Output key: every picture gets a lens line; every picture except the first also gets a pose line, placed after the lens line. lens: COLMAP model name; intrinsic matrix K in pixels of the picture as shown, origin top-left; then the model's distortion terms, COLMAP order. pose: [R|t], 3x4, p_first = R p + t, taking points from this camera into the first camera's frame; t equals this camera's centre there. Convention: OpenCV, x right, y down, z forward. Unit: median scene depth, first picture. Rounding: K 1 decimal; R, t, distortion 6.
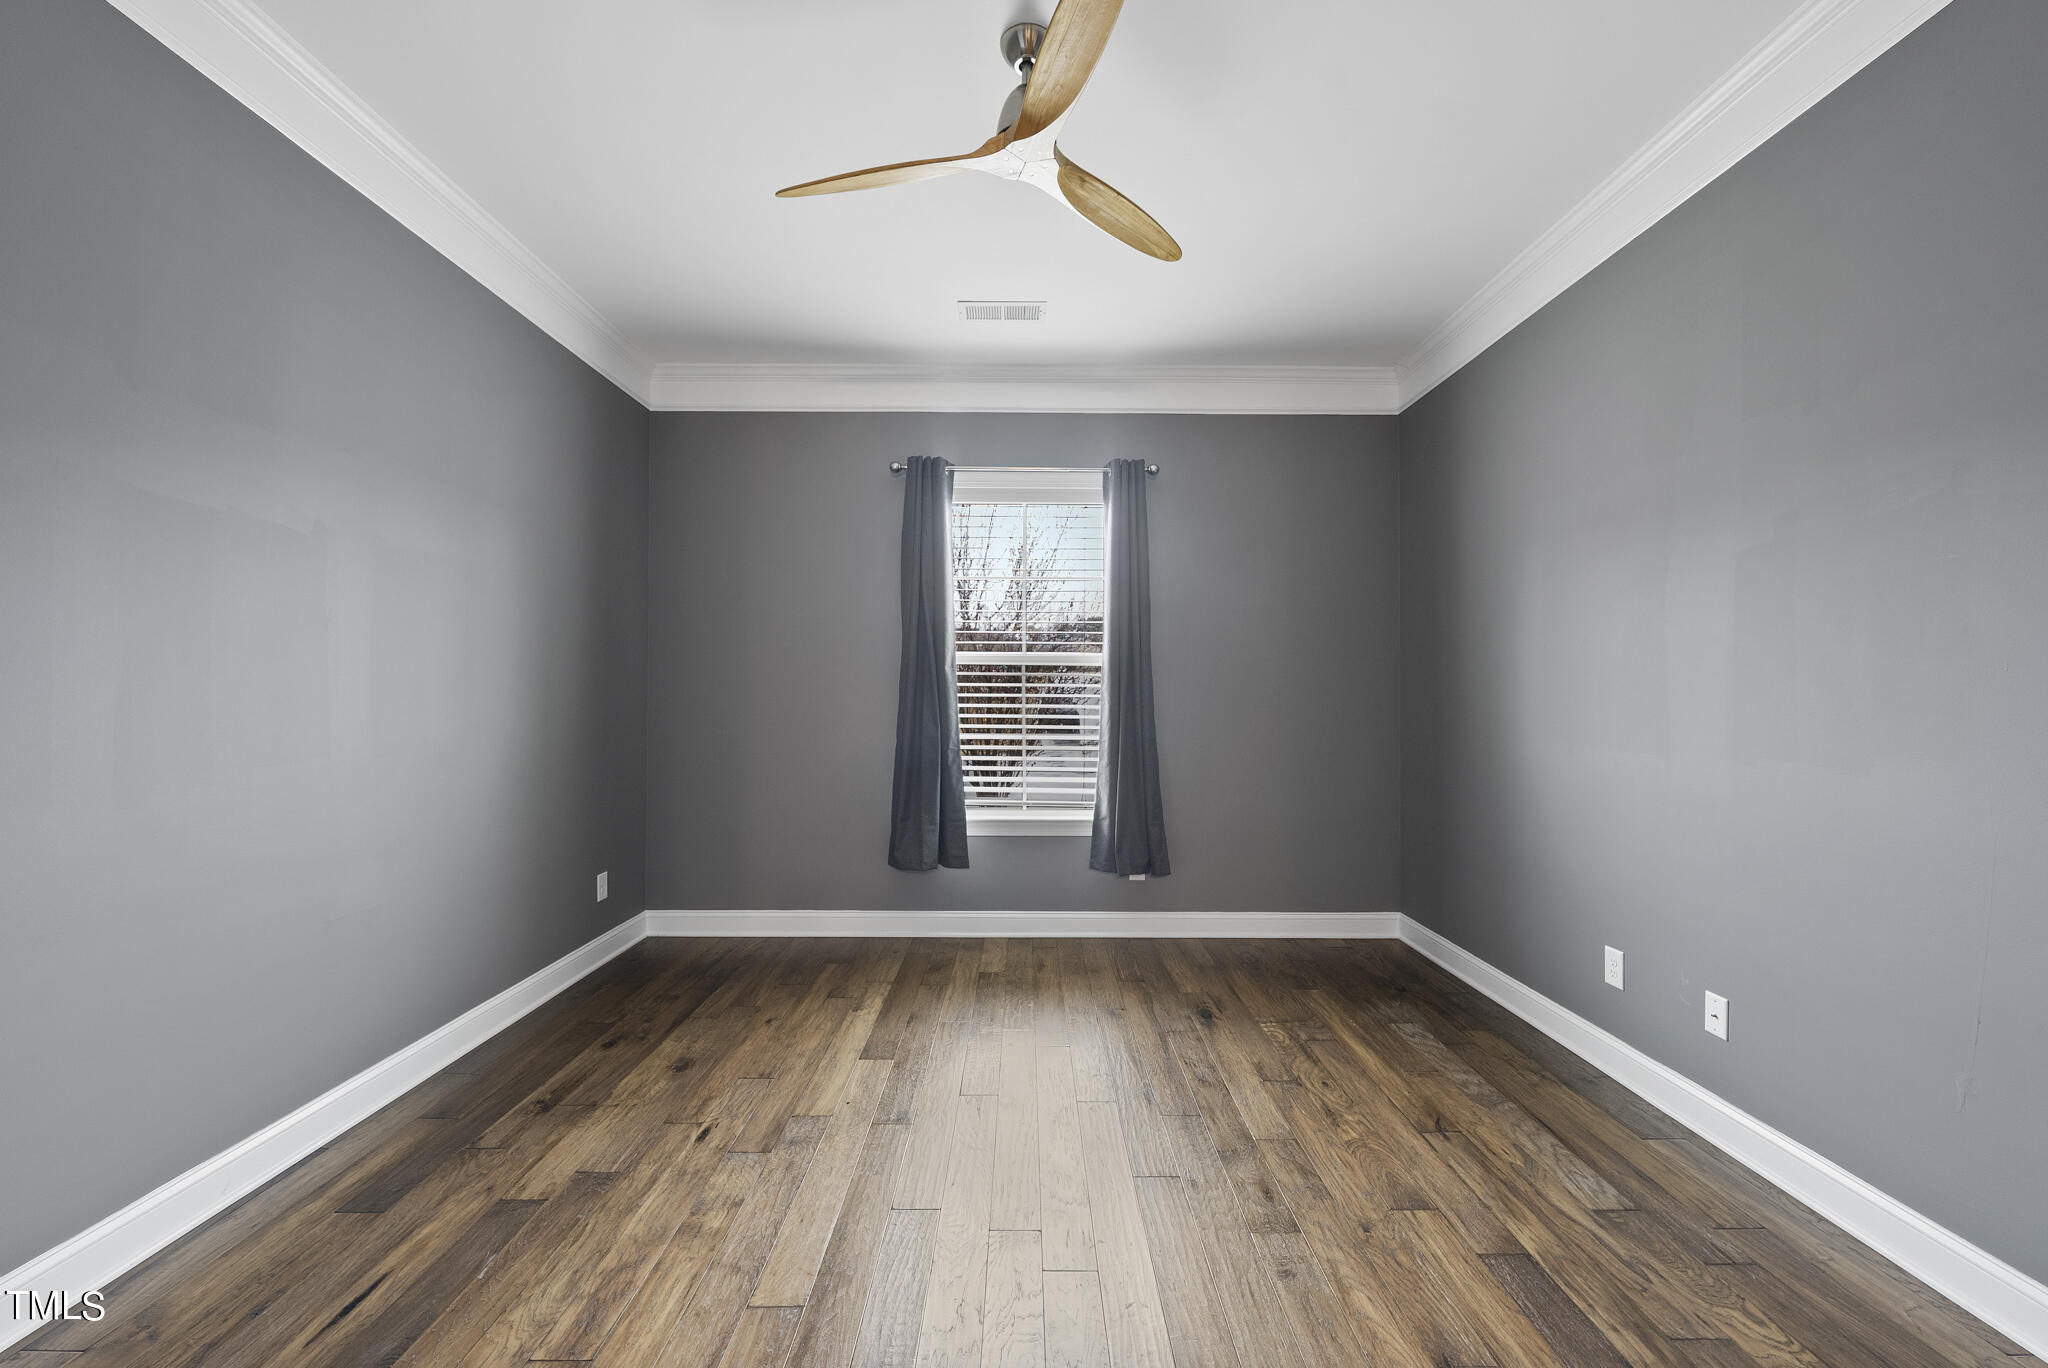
lens RADIAL K [[818.9, 0, 1028.8], [0, 818.9, 682.3], [0, 0, 1]] dist [0.000305, 0.000099]
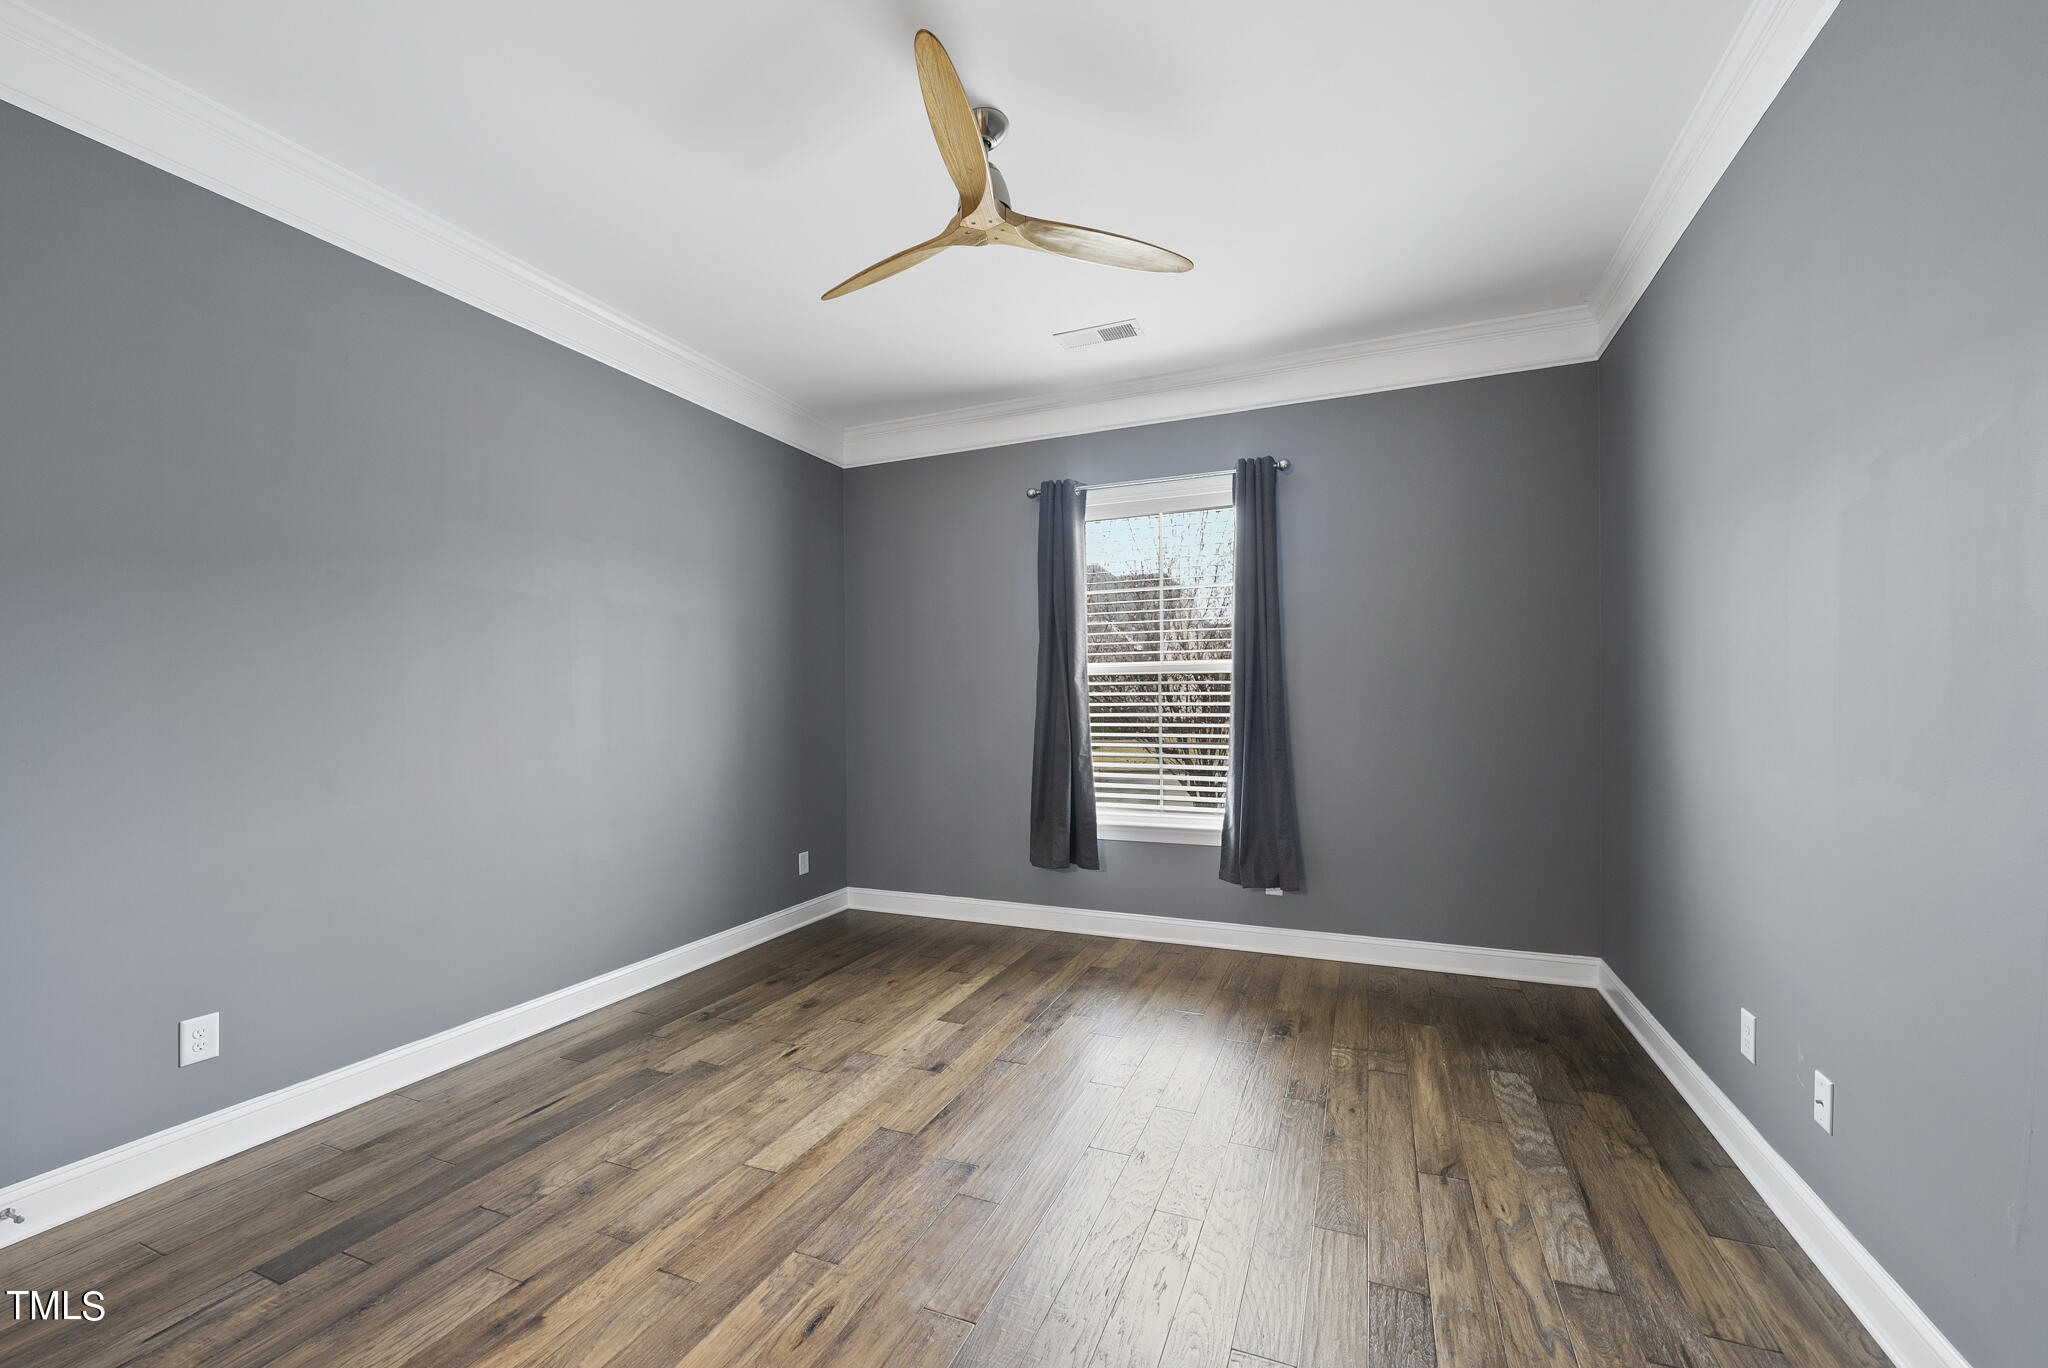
lens RADIAL K [[818.9, 0, 967.3], [0, 818.9, 705.6], [0, 0, 1]] dist [0.000305, 0.000099]
pose [[0.913793, -0.011116, -0.406027, 0.246643], [0.017856, 0.999758, 0.012817, 0.000649], [0.405787, -0.018962, 0.913771, -0.027647]]
